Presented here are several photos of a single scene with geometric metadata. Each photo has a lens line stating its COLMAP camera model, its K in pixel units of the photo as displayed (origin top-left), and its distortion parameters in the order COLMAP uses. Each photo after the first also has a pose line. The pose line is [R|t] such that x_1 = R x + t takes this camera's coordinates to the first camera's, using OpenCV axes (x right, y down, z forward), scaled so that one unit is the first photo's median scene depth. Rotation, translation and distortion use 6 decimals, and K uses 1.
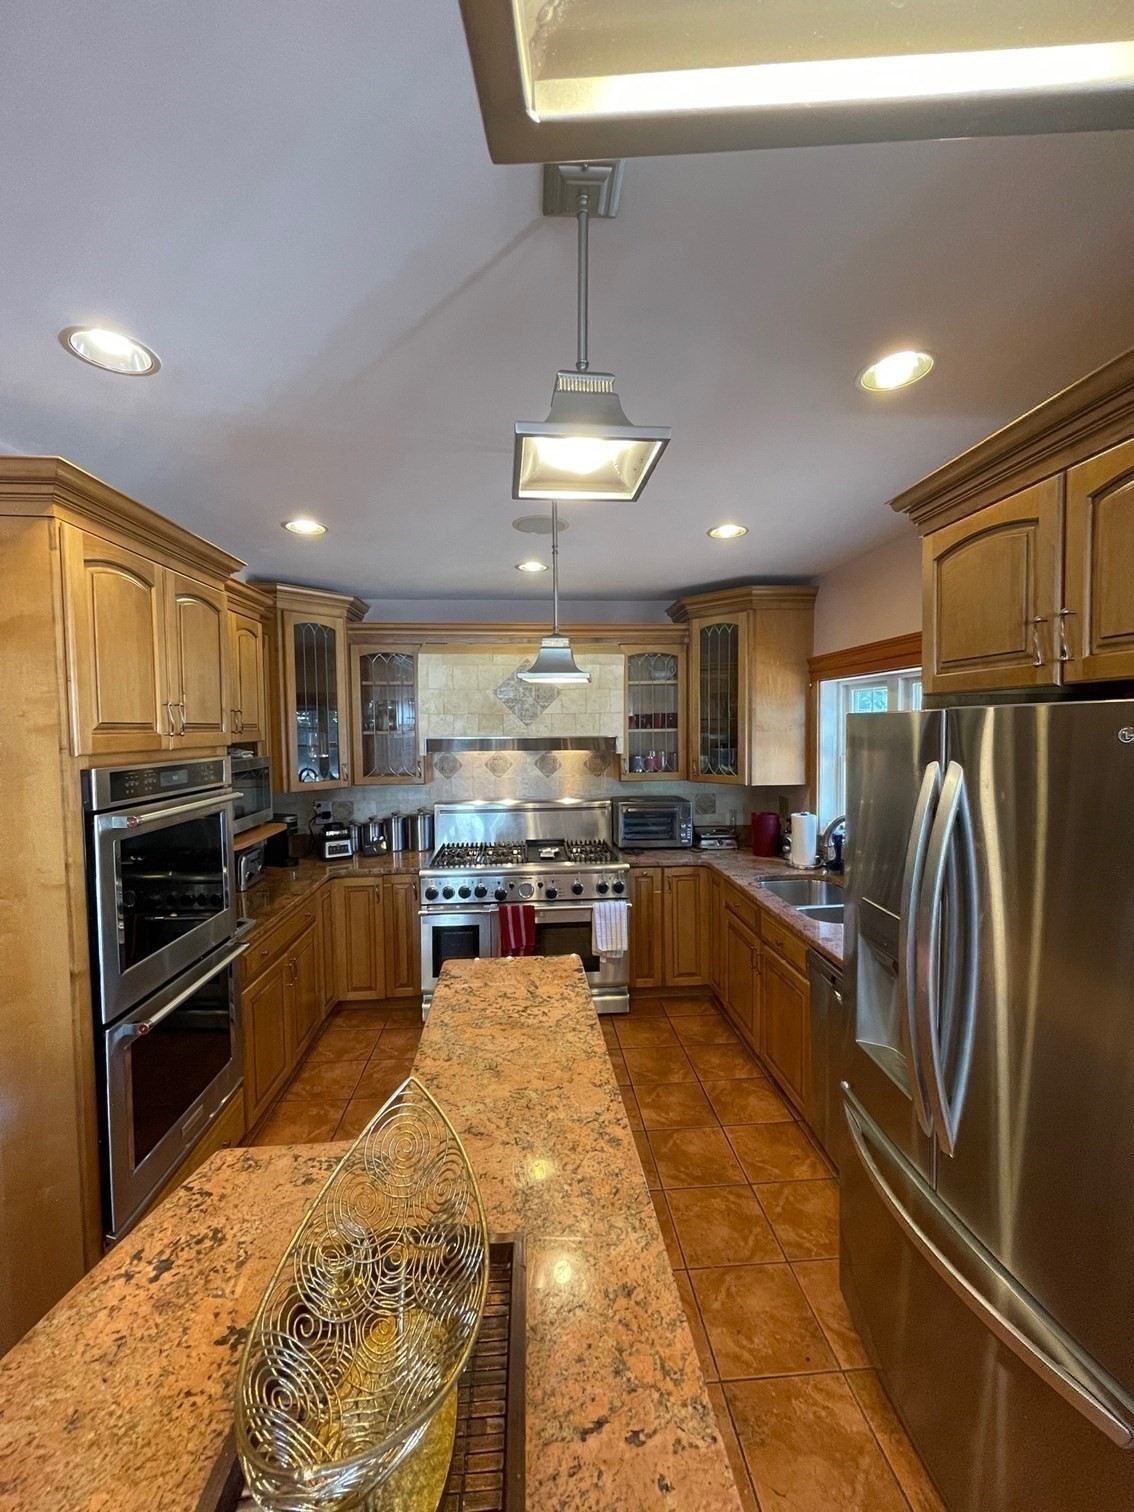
lens RADIAL K [[608.1, 0, 567.0], [0, 608.1, 756.0], [0, 0, 1]] dist [0.003448, -0.000243]
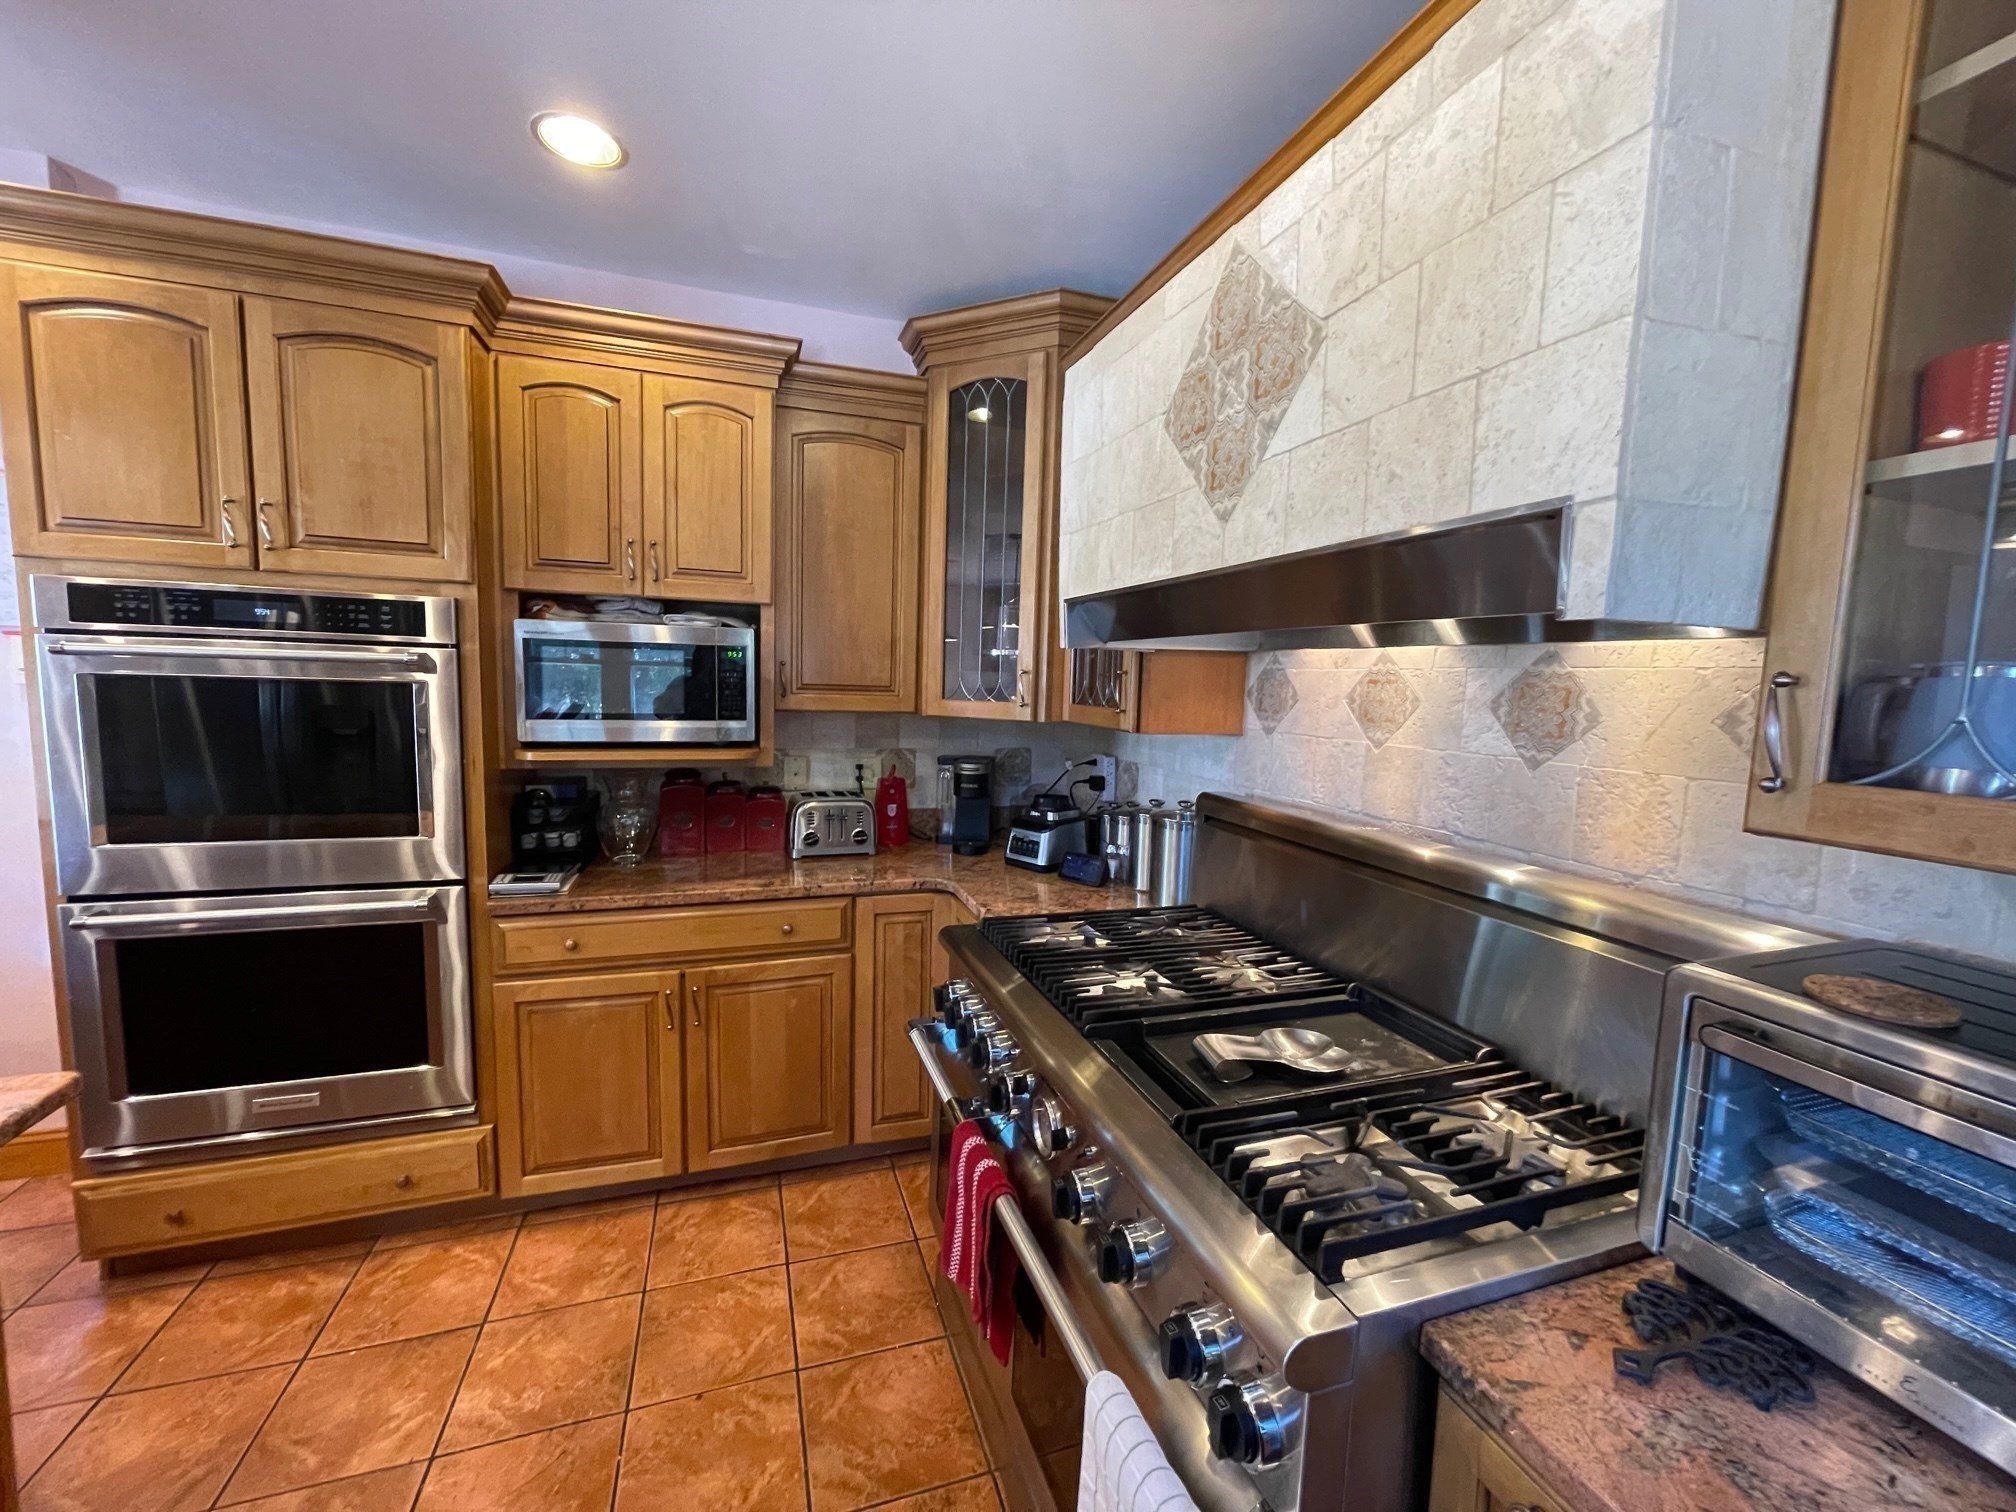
lens RADIAL K [[810.9, 0, 1012.8], [0, 810.9, 762.2], [0, 0, 1]] dist [0.003448, -0.000243]
pose [[0.248269, 0.115167, -0.961821, 0.245267], [-0.084251, 0.991712, 0.096999, 0.022801], [0.965020, 0.056953, 0.255914, 0.831947]]
